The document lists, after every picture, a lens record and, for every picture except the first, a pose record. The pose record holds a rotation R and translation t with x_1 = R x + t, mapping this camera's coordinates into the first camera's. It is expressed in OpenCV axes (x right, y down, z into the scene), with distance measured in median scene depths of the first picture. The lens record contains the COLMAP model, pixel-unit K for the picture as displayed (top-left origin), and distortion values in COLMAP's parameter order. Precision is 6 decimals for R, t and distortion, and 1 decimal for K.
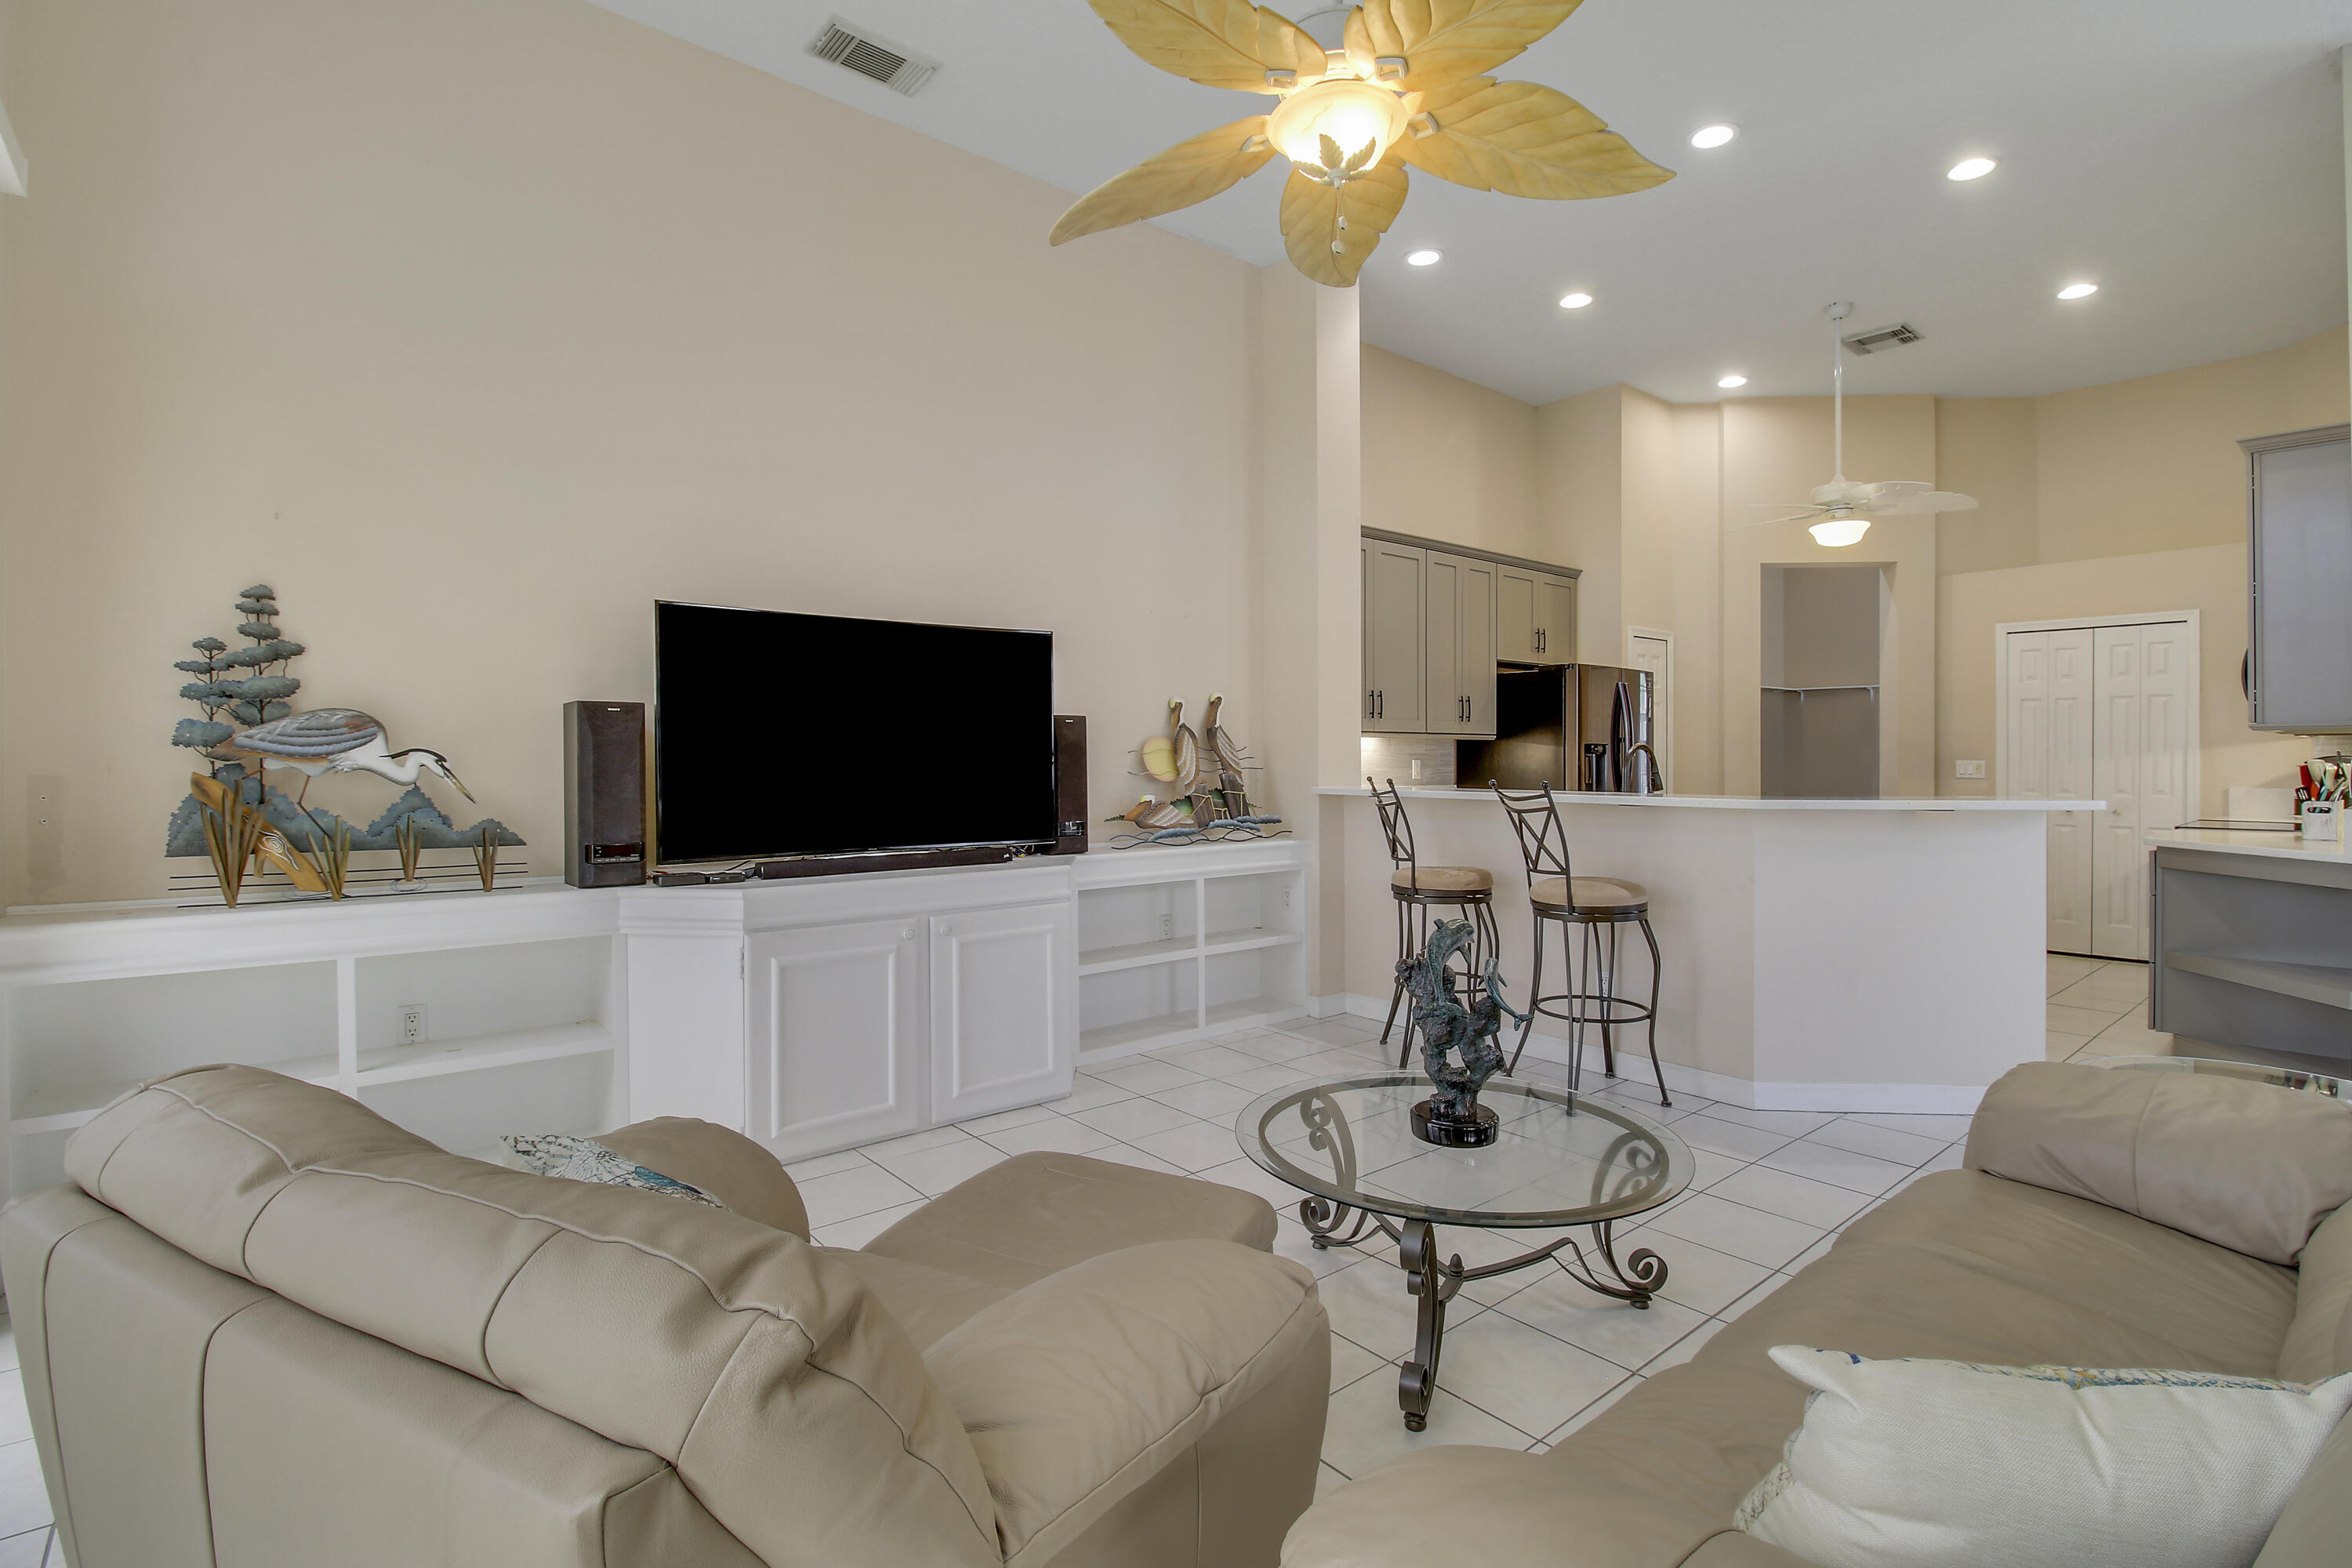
lens RADIAL K [[1094.4, 0, 1182.0], [0, 1094.4, 767.0], [0, 0, 1]] dist [-0.002625, -0.009684]
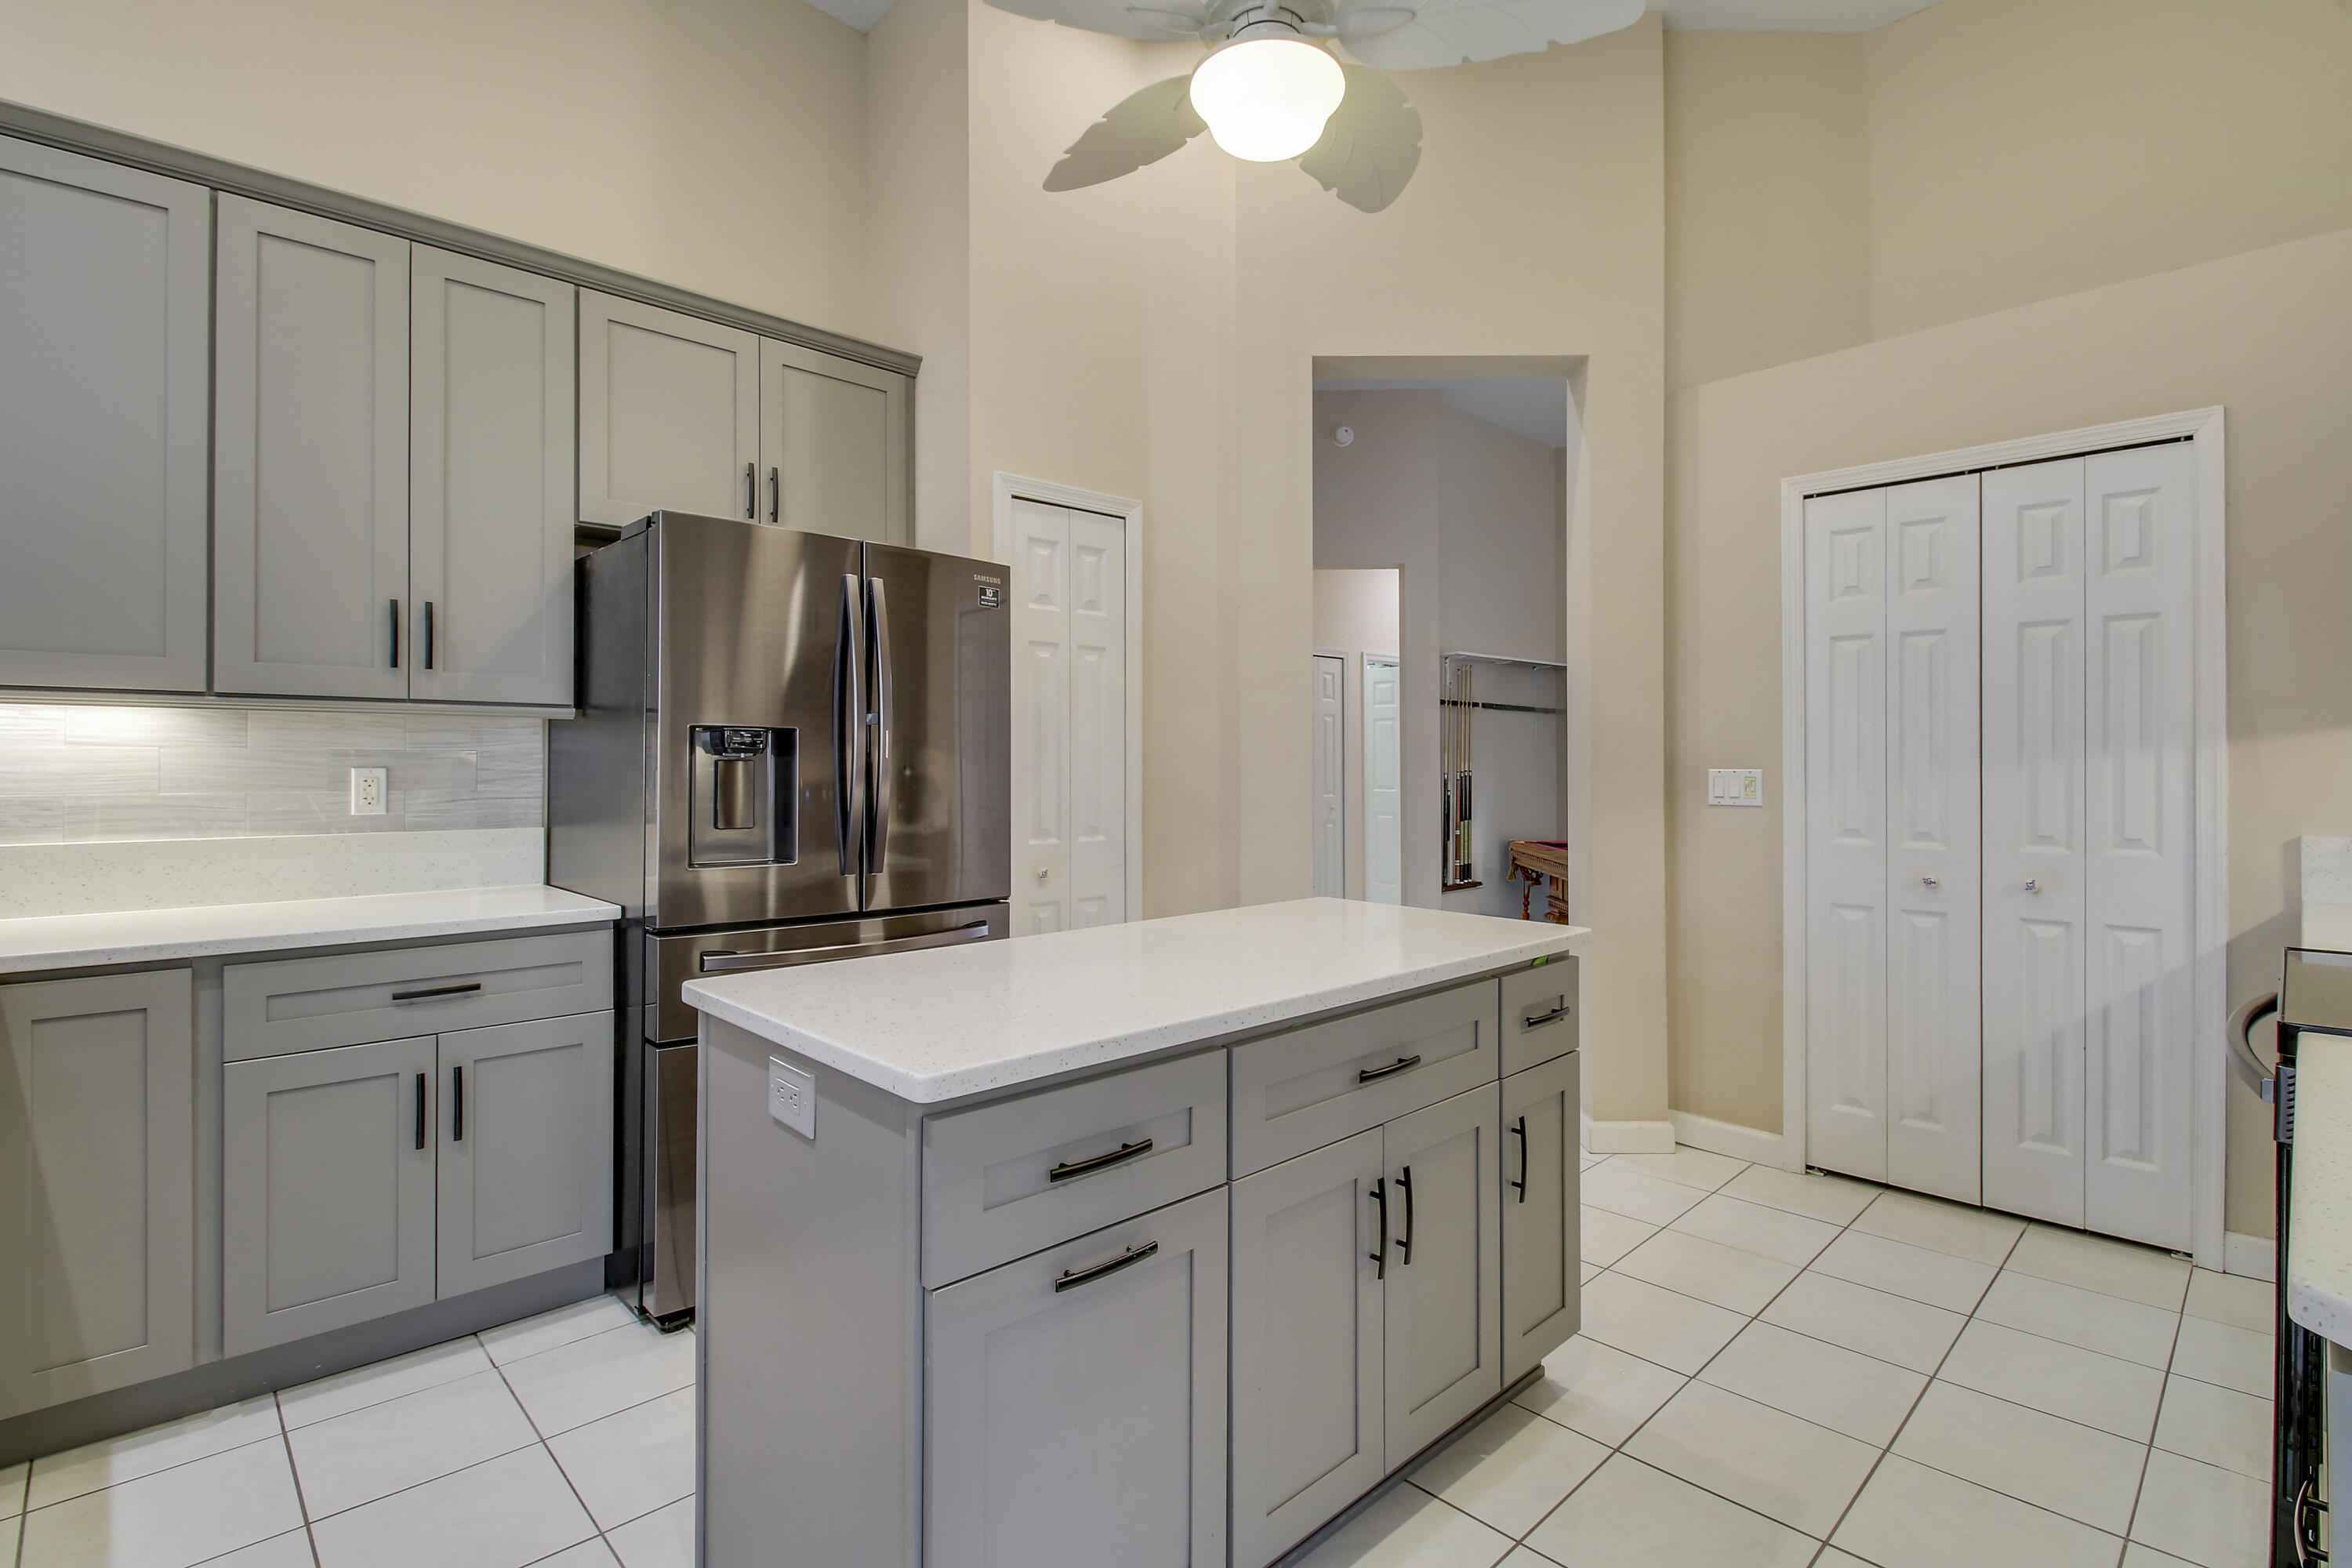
lens RADIAL K [[1094.4, 0, 1180.3], [0, 1094.4, 762.3], [0, 0, 1]] dist [-0.002625, -0.009684]
pose [[0.998202, 0.000084, 0.059938, 0.500489], [0.000477, 0.999956, -0.009358, -0.004946], [-0.059937, 0.009370, 0.998158, 0.594104]]
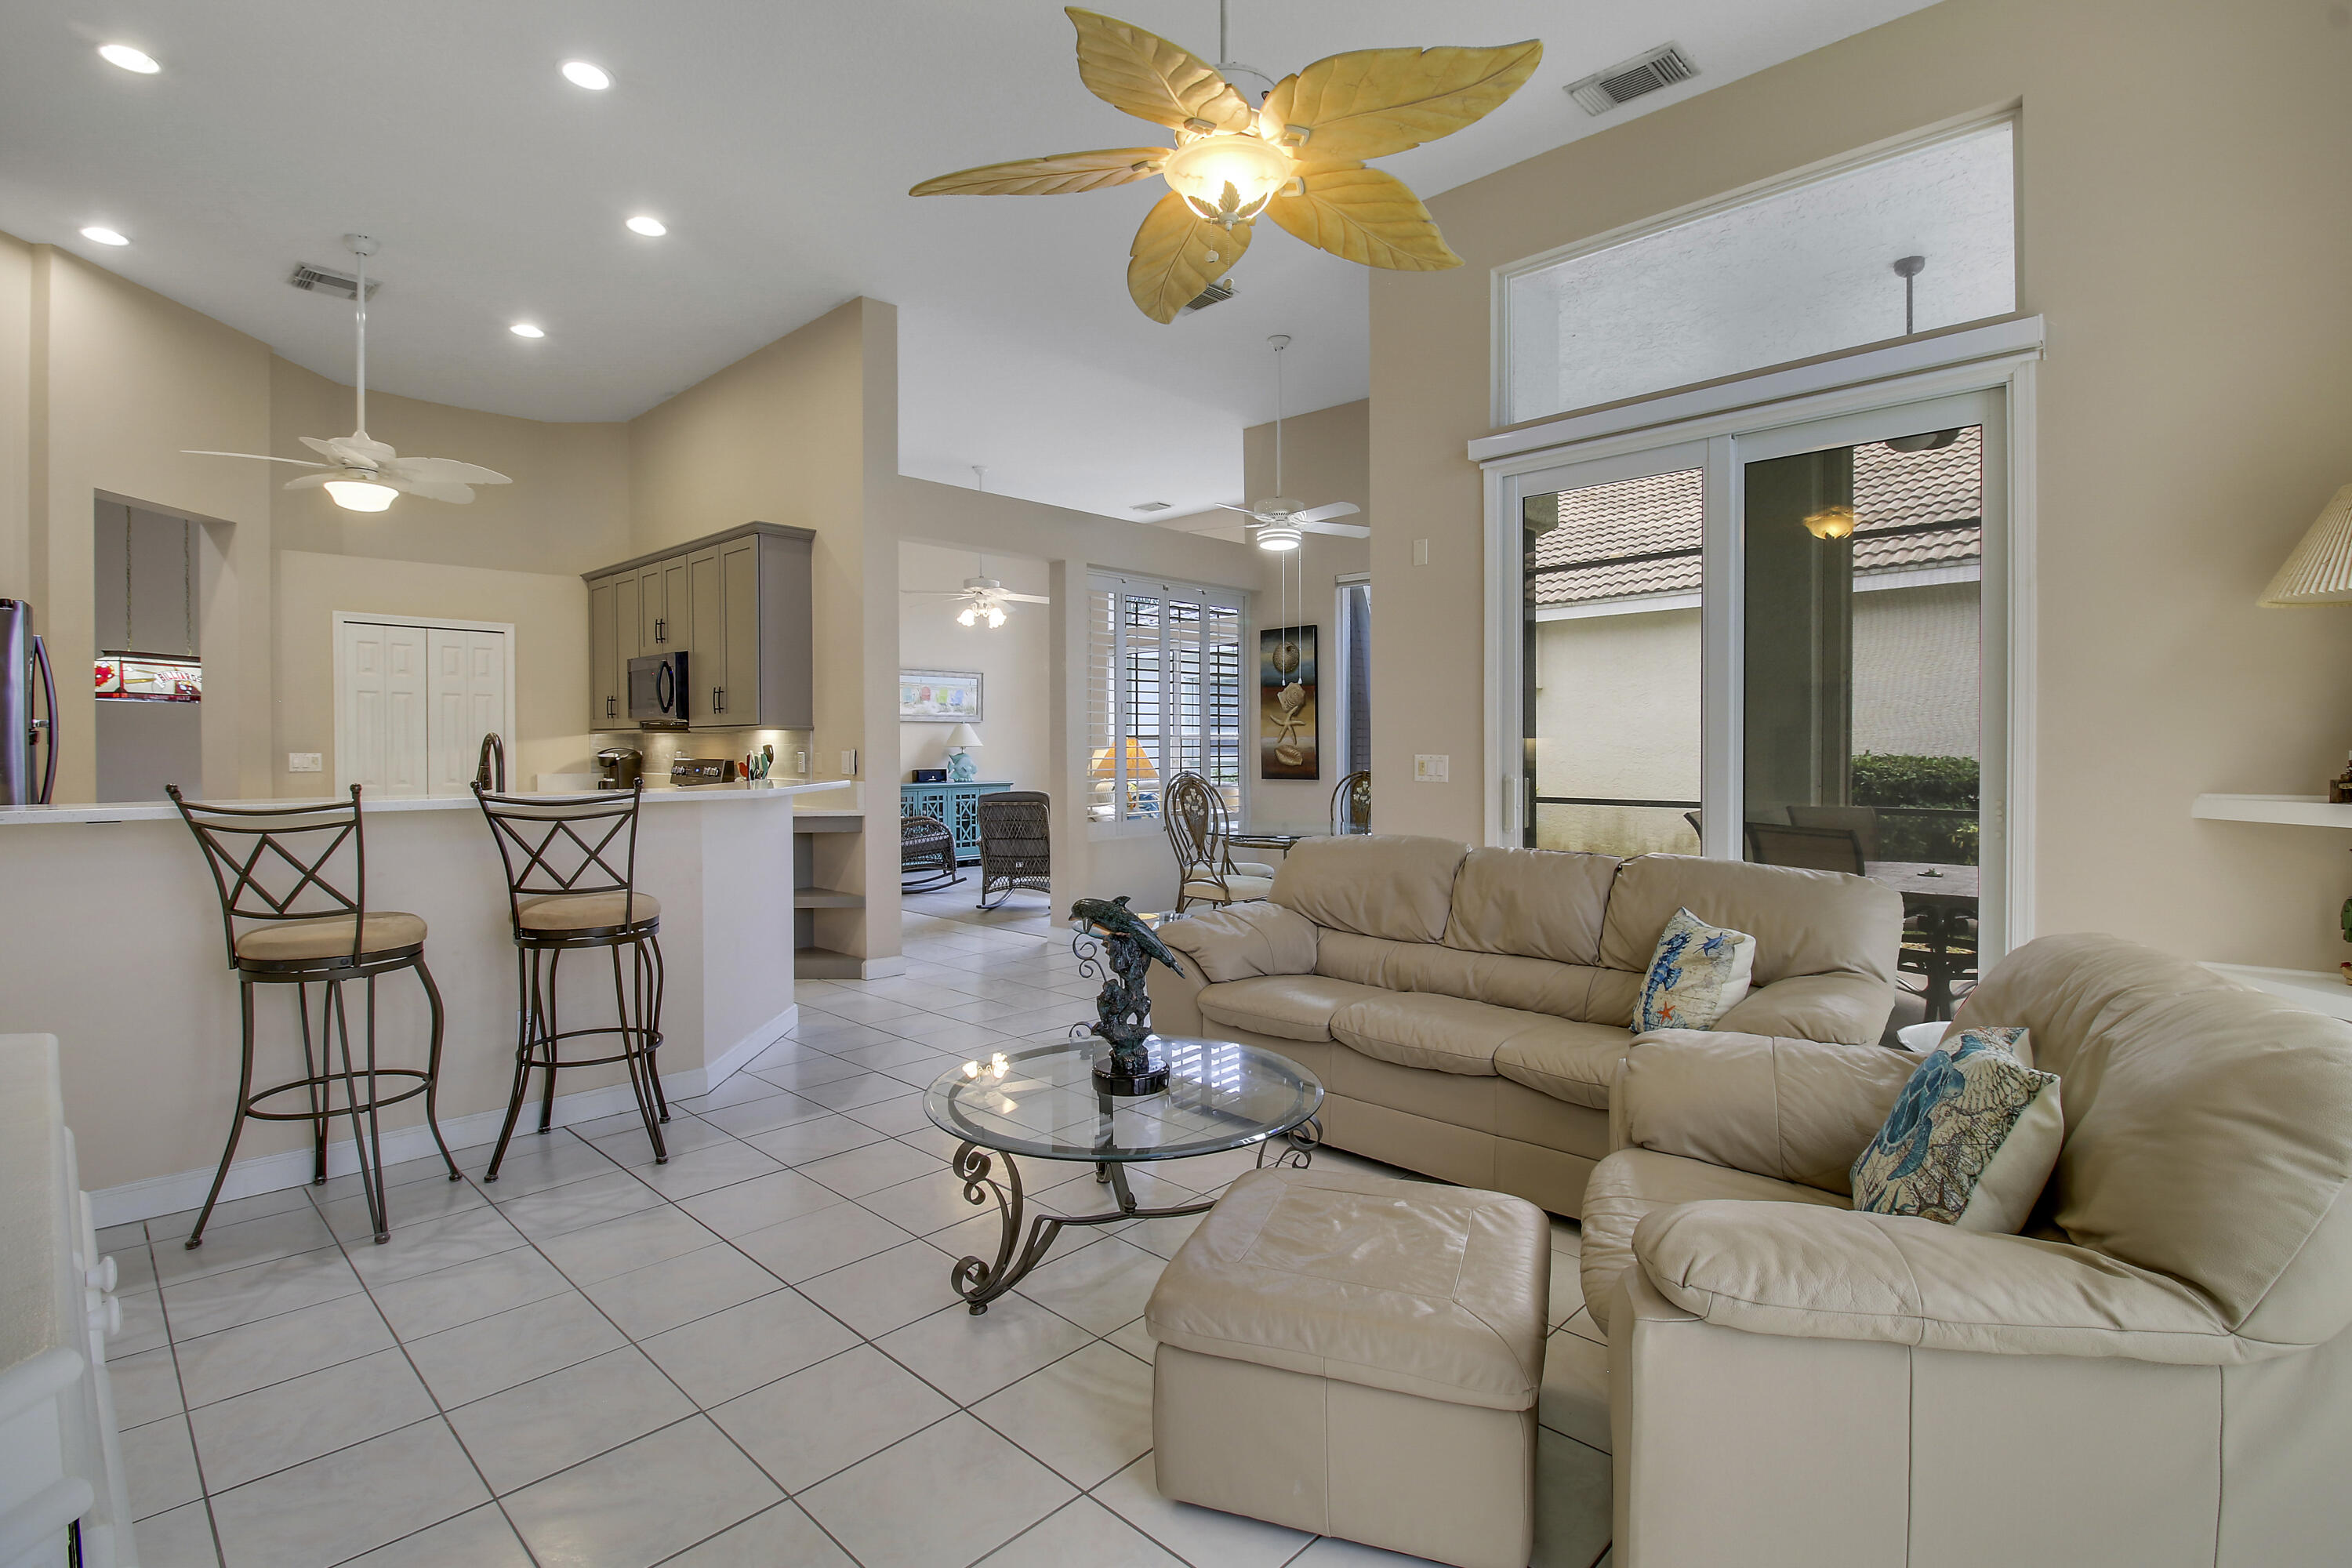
lens RADIAL K [[1094.4, 0, 1186.7], [0, 1094.4, 762.9], [0, 0, 1]] dist [-0.002625, -0.009684]
pose [[-0.104760, -0.013589, 0.994405, -0.314139], [0.009476, 0.999848, 0.014661, -0.004338], [-0.994452, 0.010959, -0.104615, 0.383943]]
